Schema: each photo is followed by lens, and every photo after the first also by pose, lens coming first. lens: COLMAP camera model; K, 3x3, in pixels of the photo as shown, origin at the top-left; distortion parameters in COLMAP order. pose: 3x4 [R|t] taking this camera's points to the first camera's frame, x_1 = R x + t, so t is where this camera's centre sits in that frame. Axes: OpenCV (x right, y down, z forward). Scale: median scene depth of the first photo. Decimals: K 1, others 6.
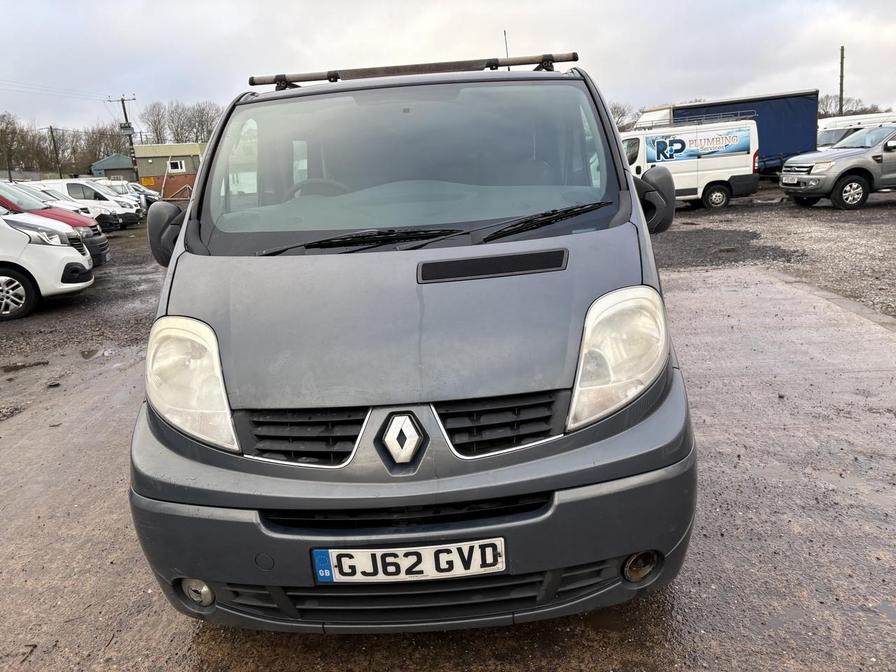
lens RADIAL K [[668.9, 0, 452.6], [0, 668.9, 330.2], [0, 0, 1]] dist [0.001743, -0.006284]
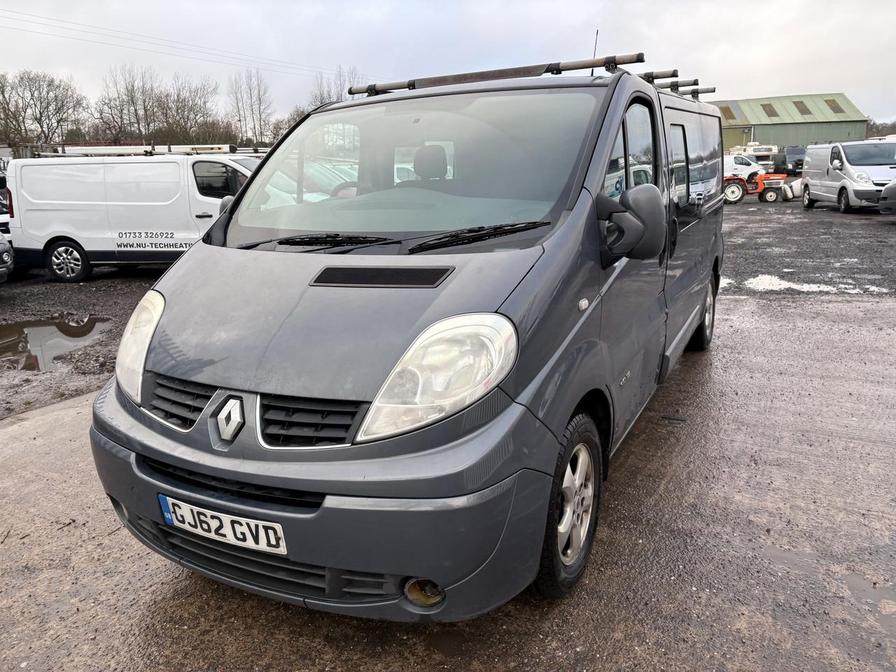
lens RADIAL K [[668.9, 0, 455.7], [0, 668.9, 337.3], [0, 0, 1]] dist [0.001743, -0.006284]
pose [[0.894610, 0.138562, -0.424822, 0.730233], [-0.128077, 0.990331, 0.053301, -0.086328], [0.428100, 0.006726, 0.903706, 0.124373]]
